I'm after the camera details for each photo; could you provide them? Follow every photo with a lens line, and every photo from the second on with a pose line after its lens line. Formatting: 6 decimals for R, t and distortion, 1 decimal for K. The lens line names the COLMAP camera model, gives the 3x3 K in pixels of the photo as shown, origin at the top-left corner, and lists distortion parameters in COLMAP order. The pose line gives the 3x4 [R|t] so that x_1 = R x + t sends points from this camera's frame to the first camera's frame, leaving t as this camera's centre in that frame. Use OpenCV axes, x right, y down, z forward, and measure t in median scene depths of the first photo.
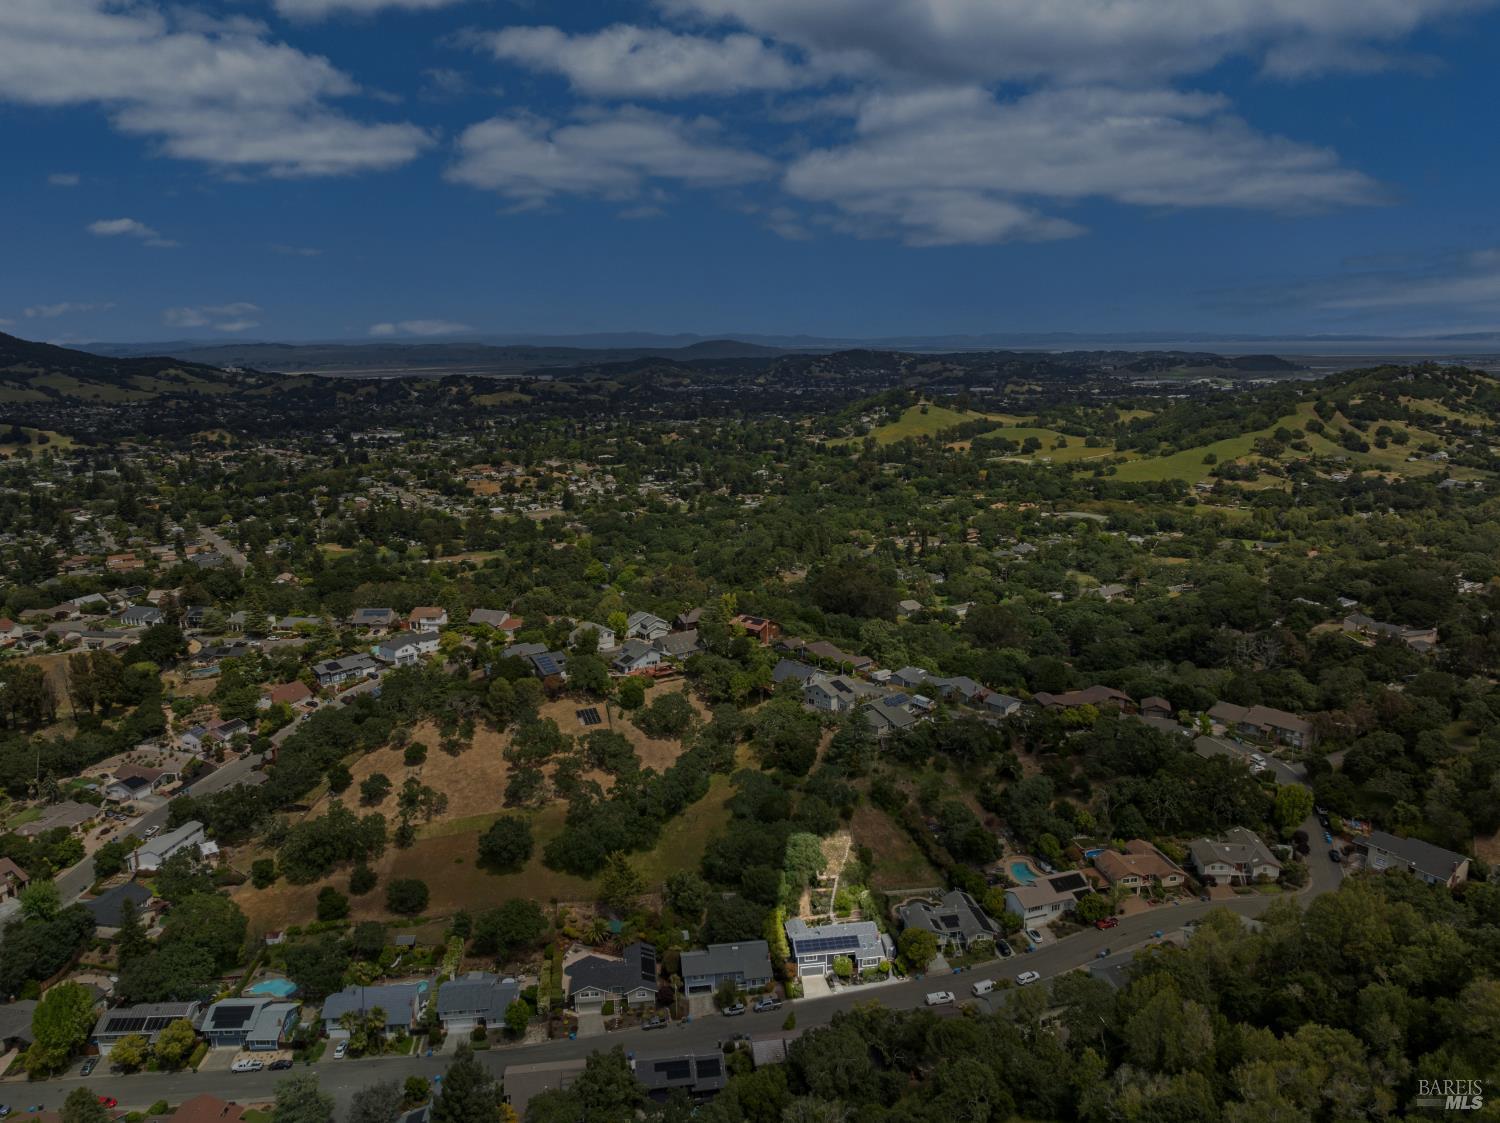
lens RADIAL K [[1049.9, 0, 743.0], [0, 1049.9, 562.4], [0, 0, 1]] dist [-0.037300, -0.000744]
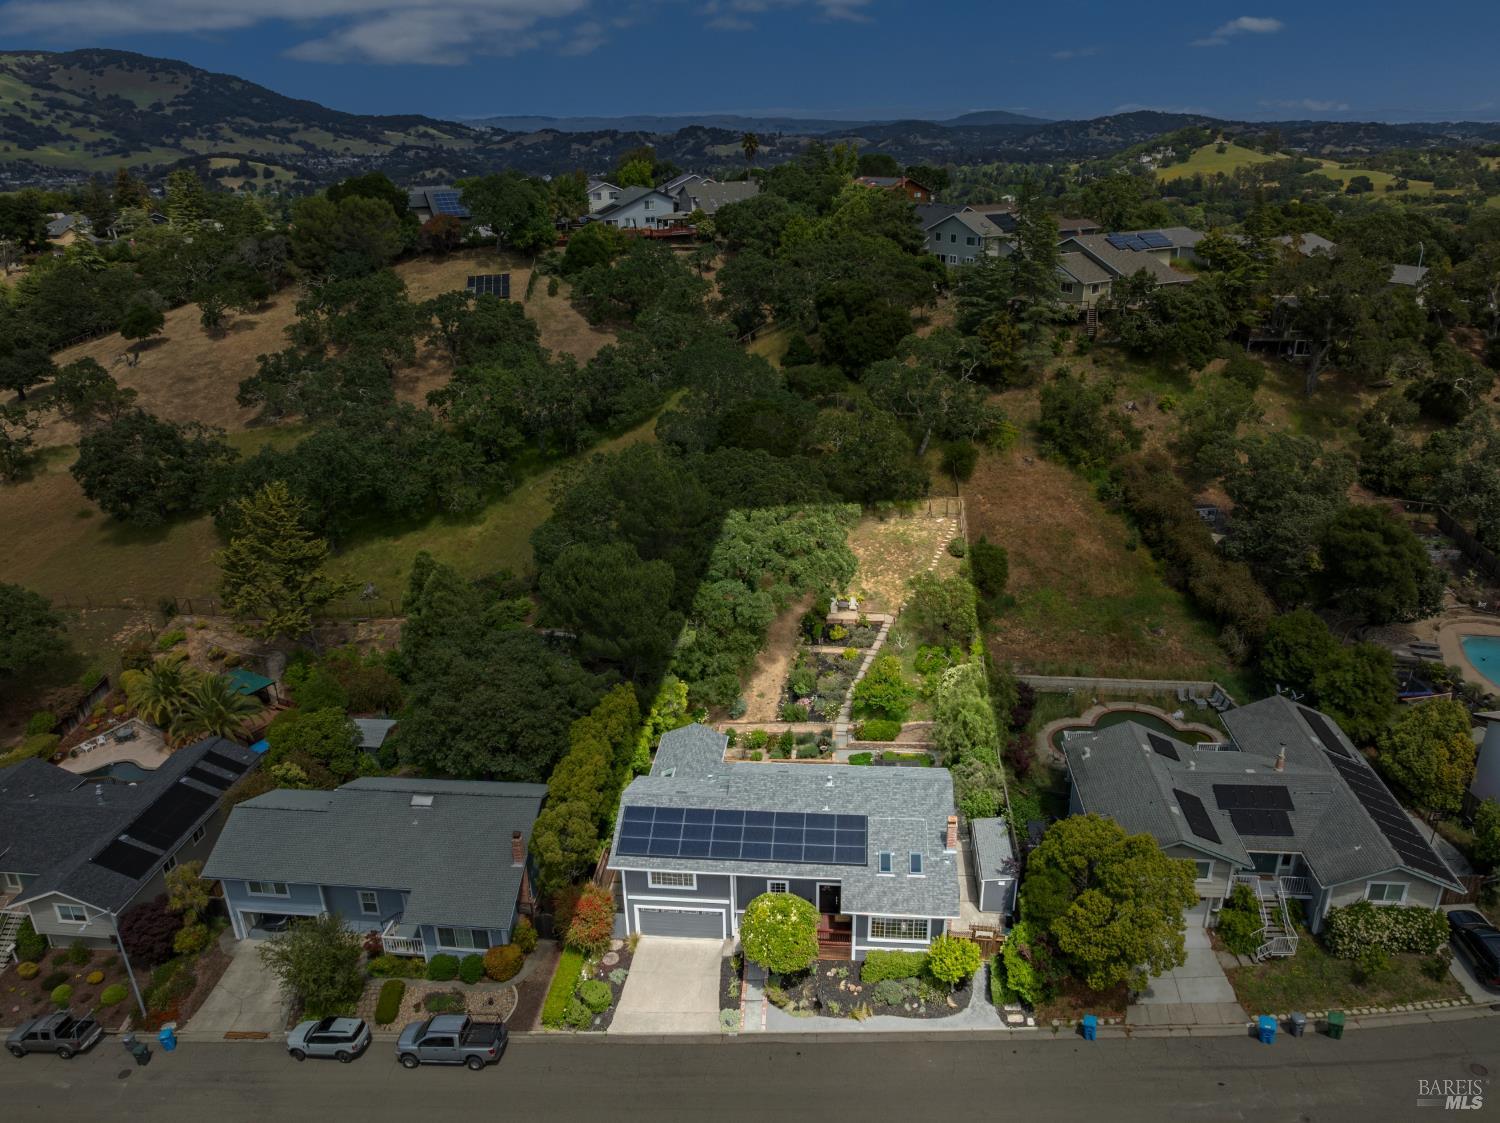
lens RADIAL K [[1049.9, 0, 753.6], [0, 1049.9, 568.1], [0, 0, 1]] dist [-0.037300, -0.000744]
pose [[0.974103, 0.086345, -0.208969, 0.116740], [-0.042584, 0.977732, 0.205489, 0.219551], [0.222058, -0.191269, 0.956089, 0.679340]]
